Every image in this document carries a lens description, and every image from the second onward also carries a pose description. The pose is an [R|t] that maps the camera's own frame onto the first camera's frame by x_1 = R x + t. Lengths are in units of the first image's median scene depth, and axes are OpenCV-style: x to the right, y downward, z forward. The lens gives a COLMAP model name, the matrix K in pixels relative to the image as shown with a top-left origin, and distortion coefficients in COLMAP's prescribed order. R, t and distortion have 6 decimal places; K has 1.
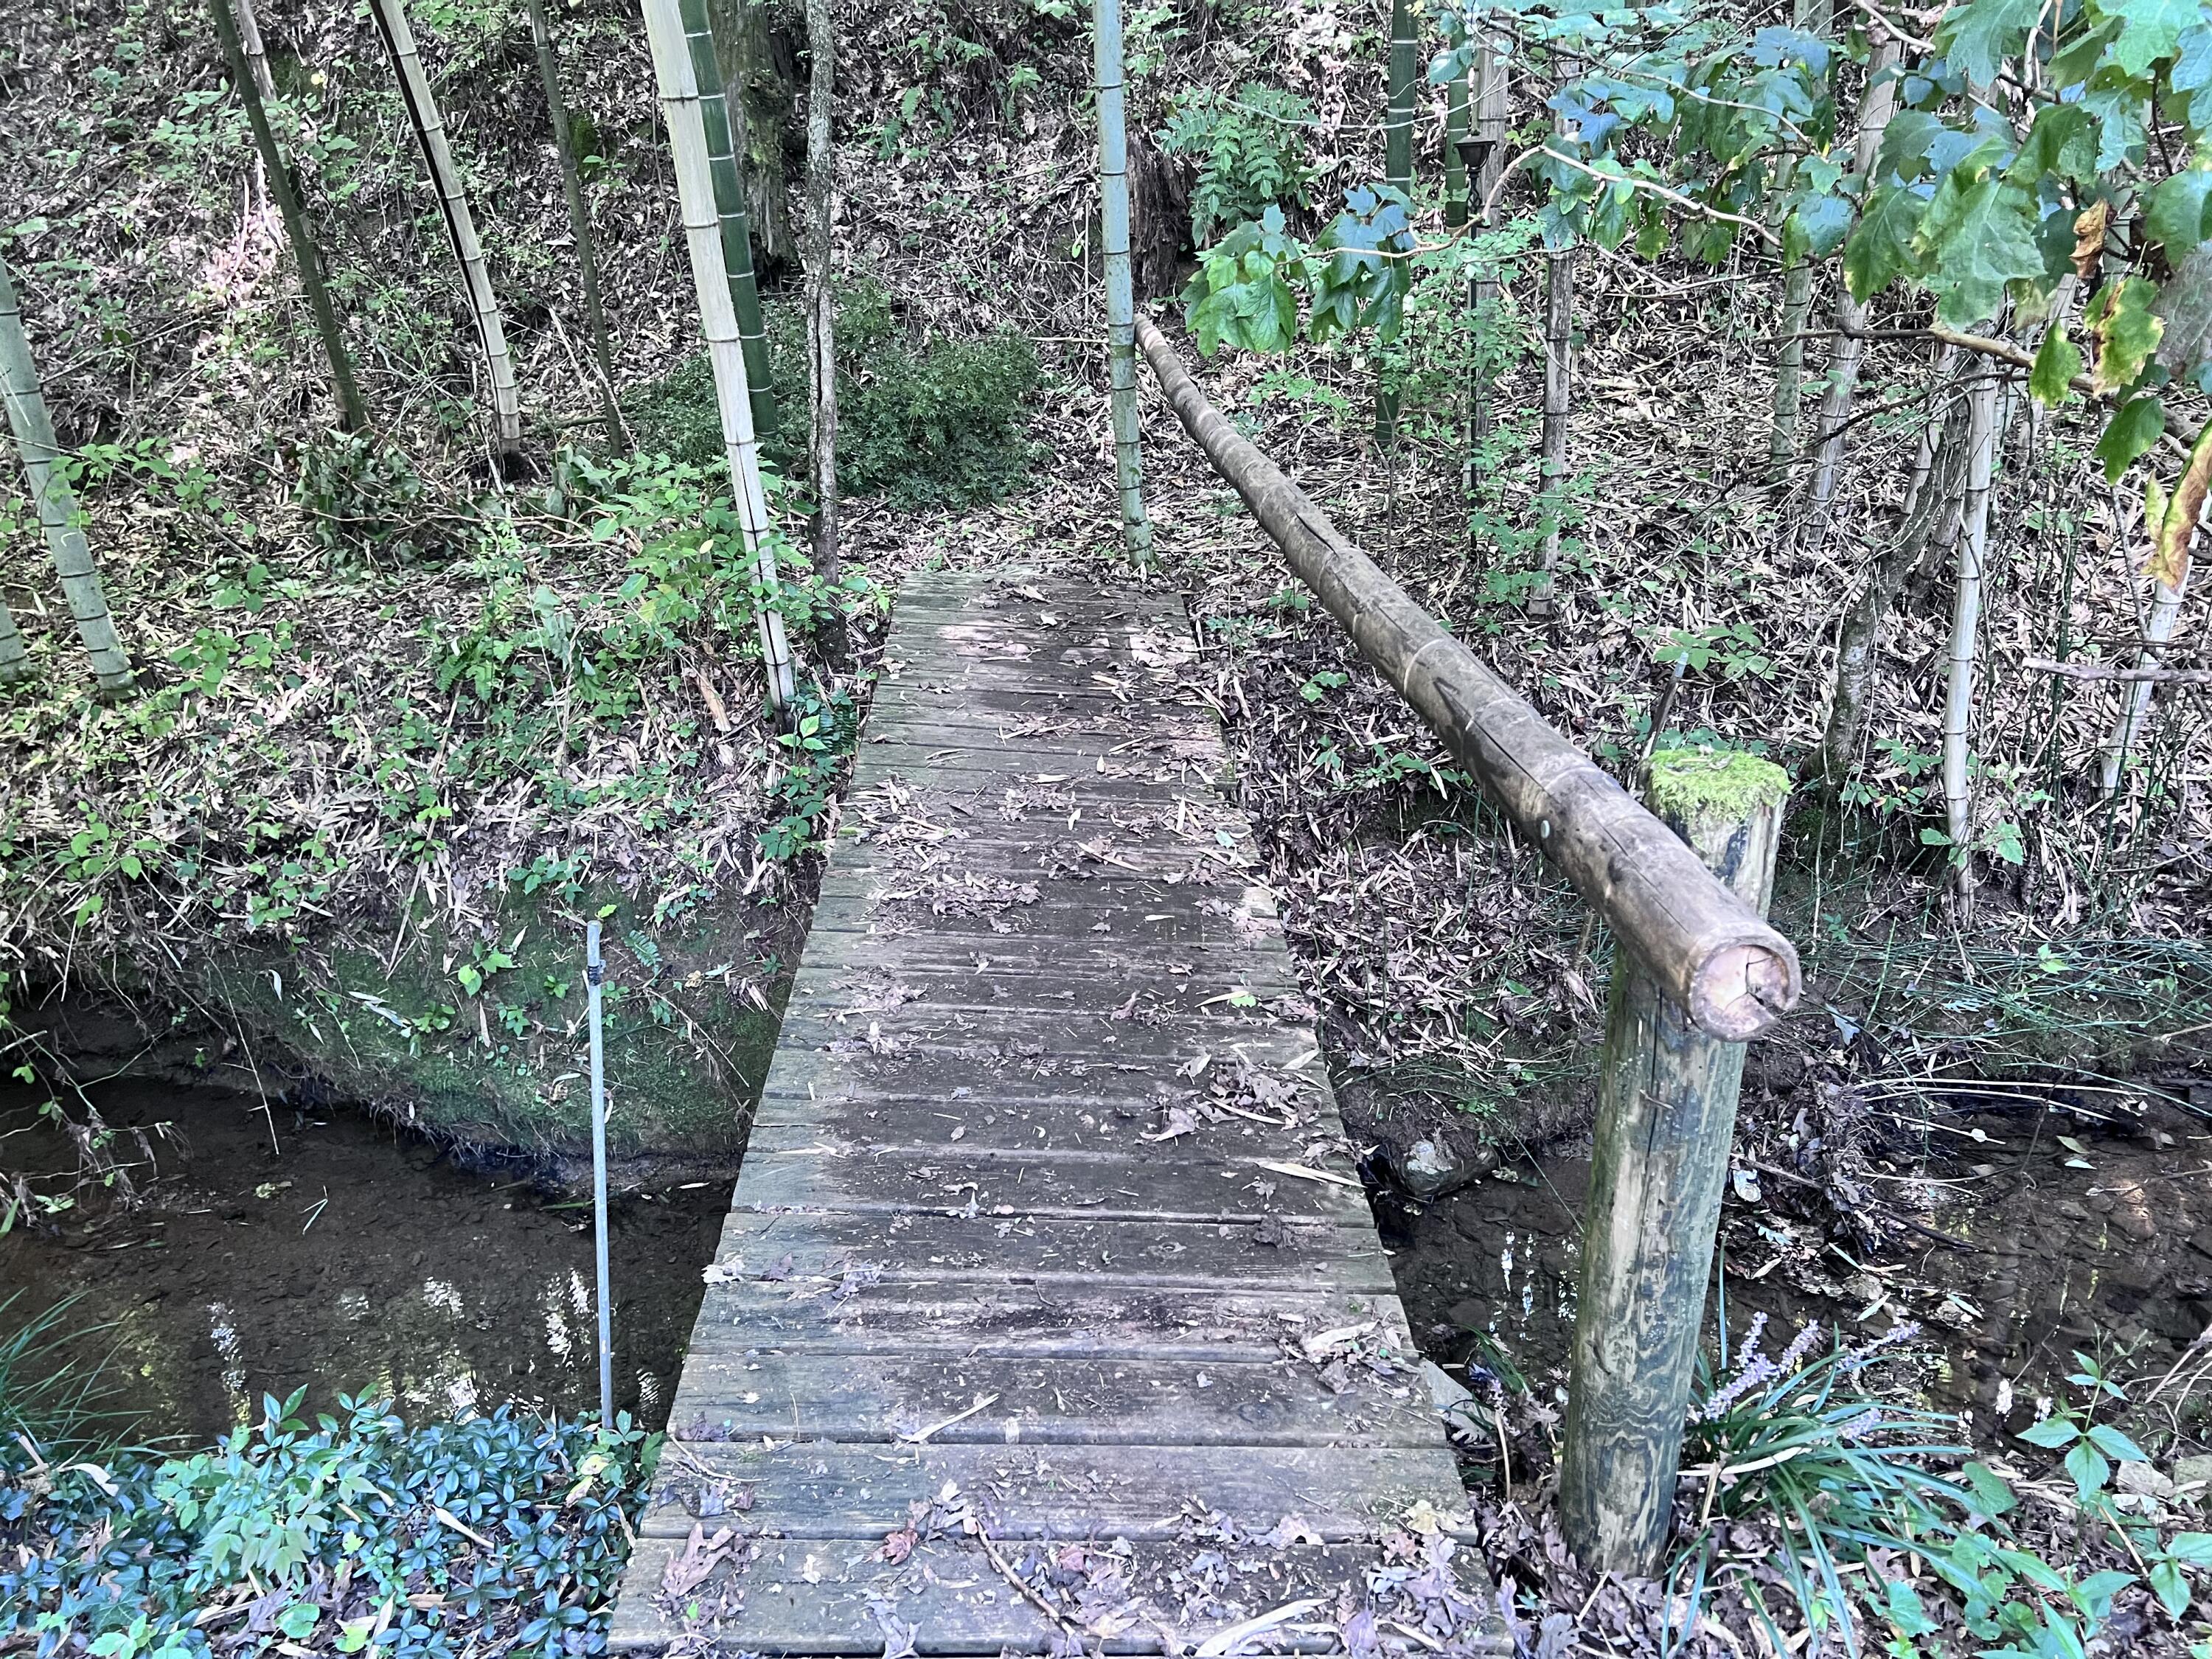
lens RADIAL K [[1661.0, 0, 1110.0], [0, 1661.0, 823.3], [0, 0, 1]] dist [0.051593, -0.054770]
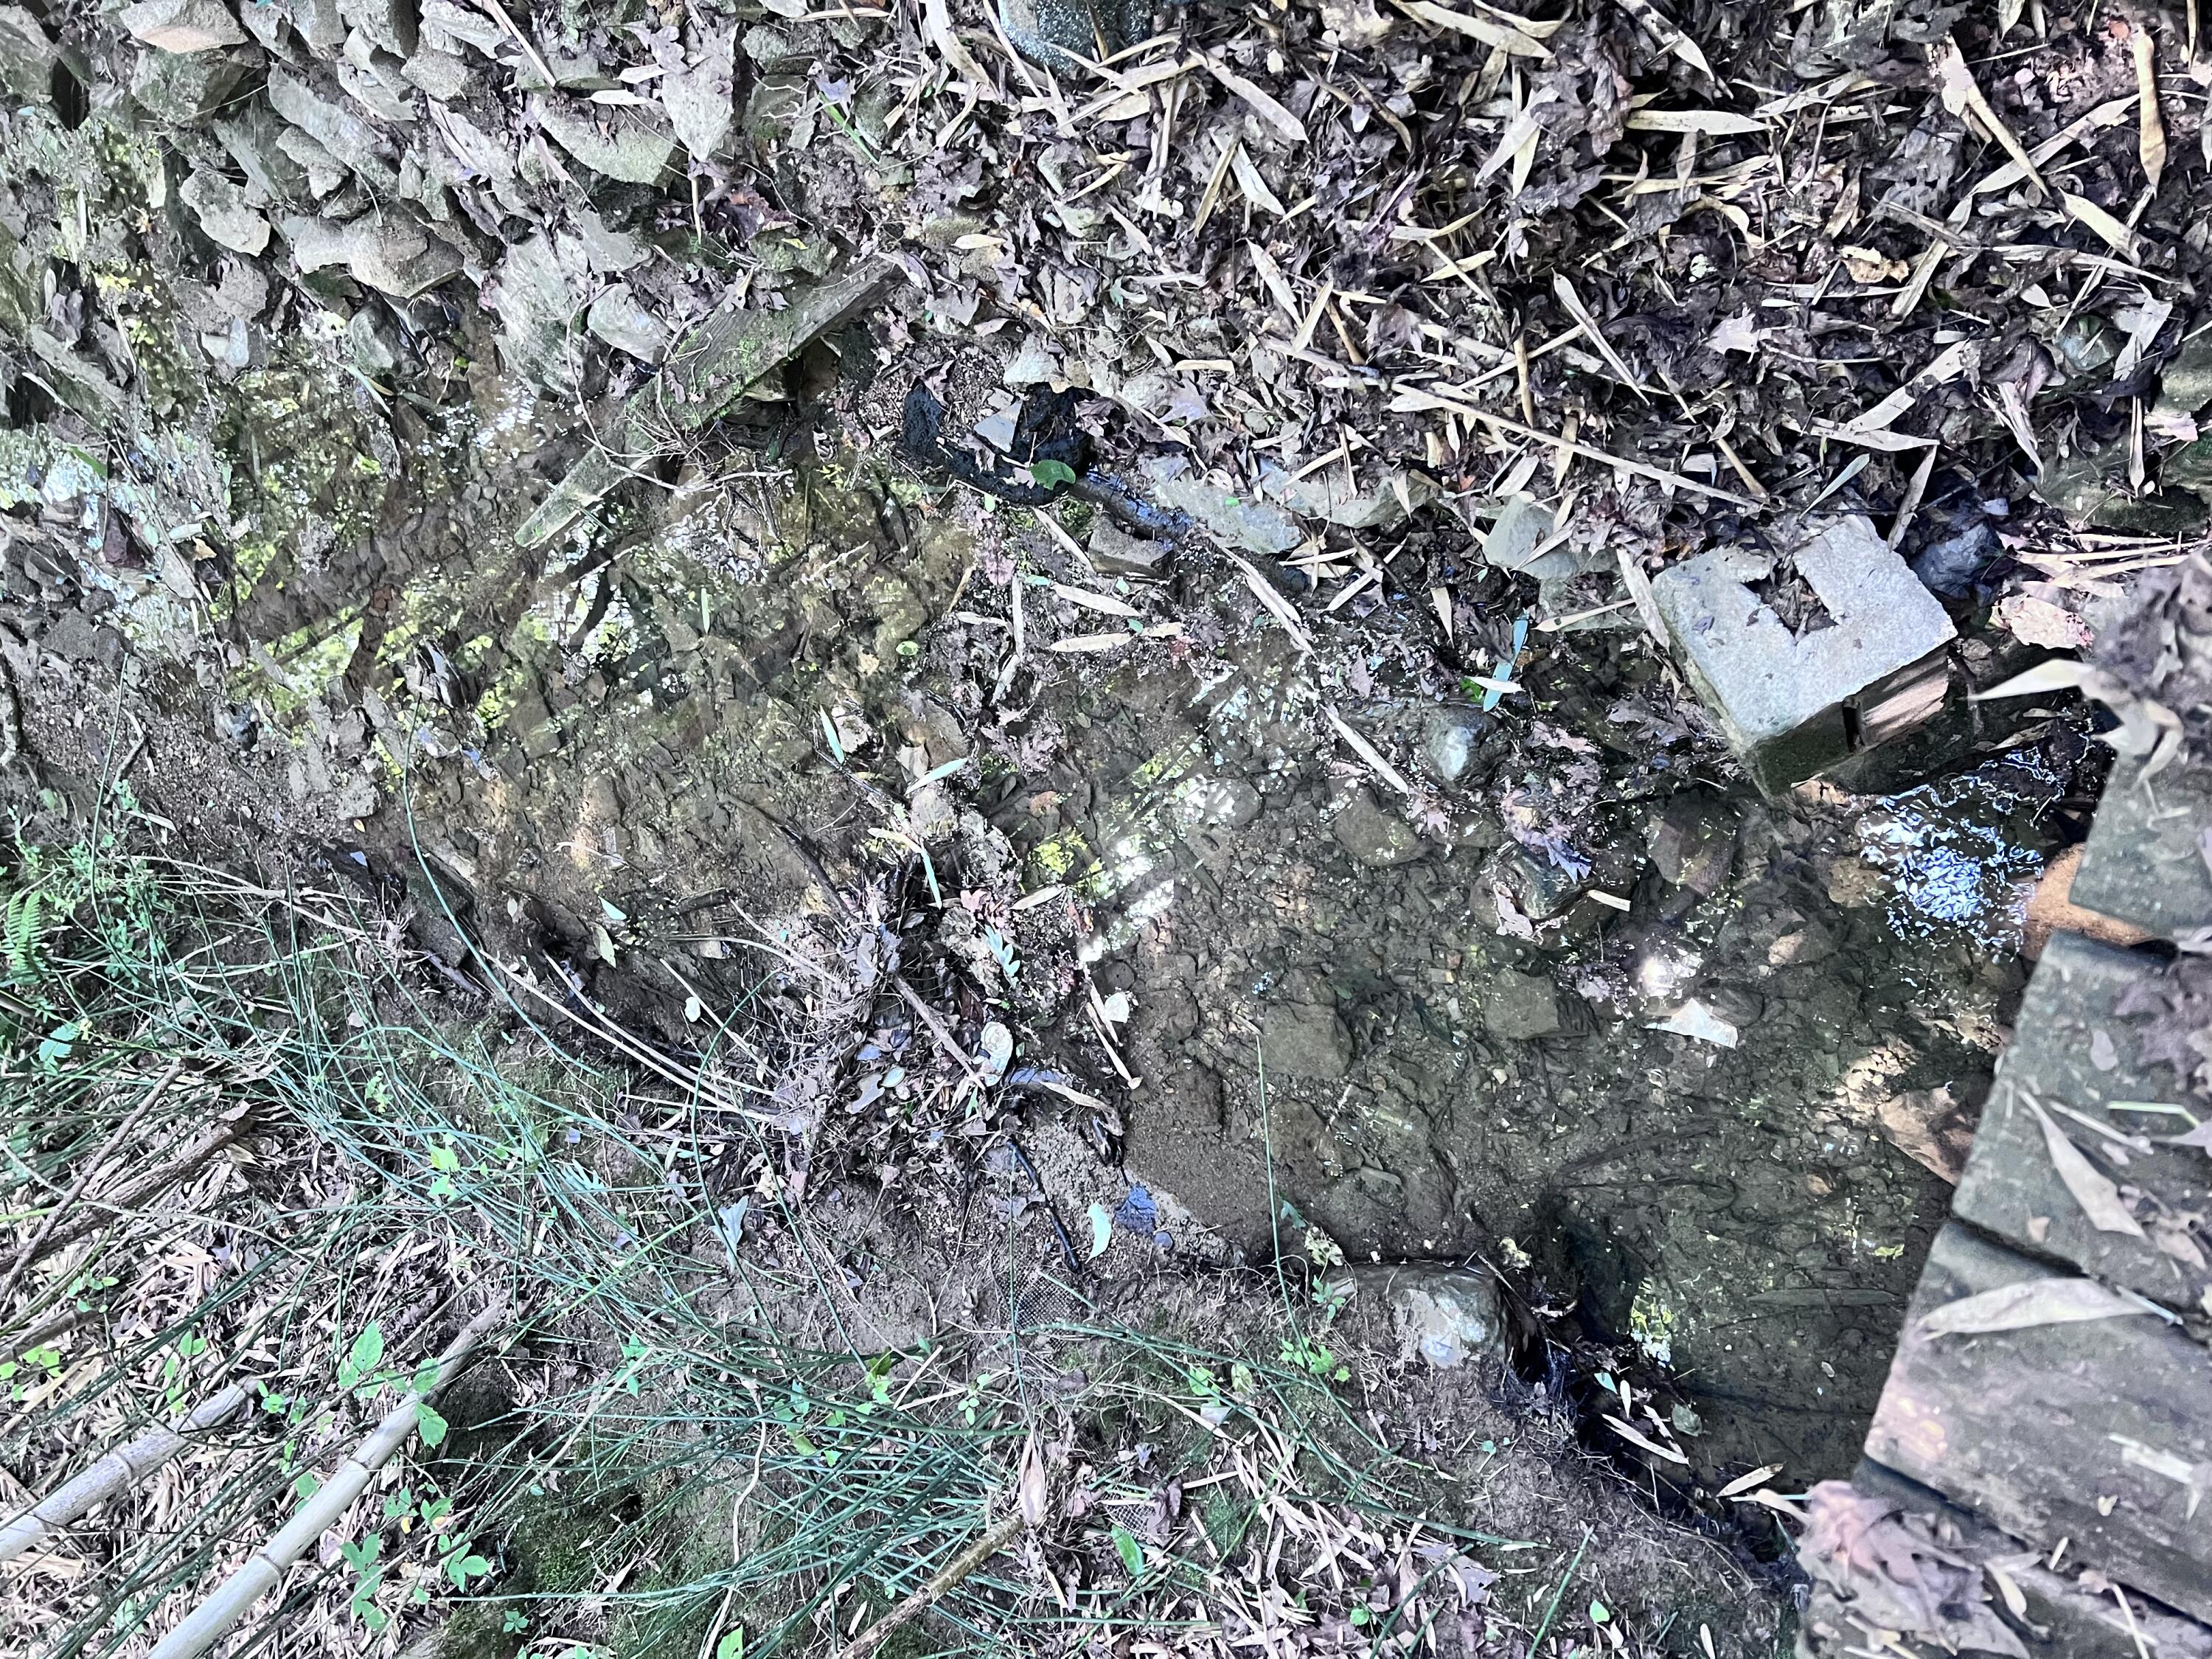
lens RADIAL K [[1661.0, 0, 1104.6], [0, 1661.0, 845.4], [0, 0, 1]] dist [0.051593, -0.054770]
pose [[-0.825482, -0.333443, 0.455407, 0.086119], [0.541035, -0.697332, 0.470116, 0.000890], [0.160813, 0.634463, 0.756040, 0.471008]]
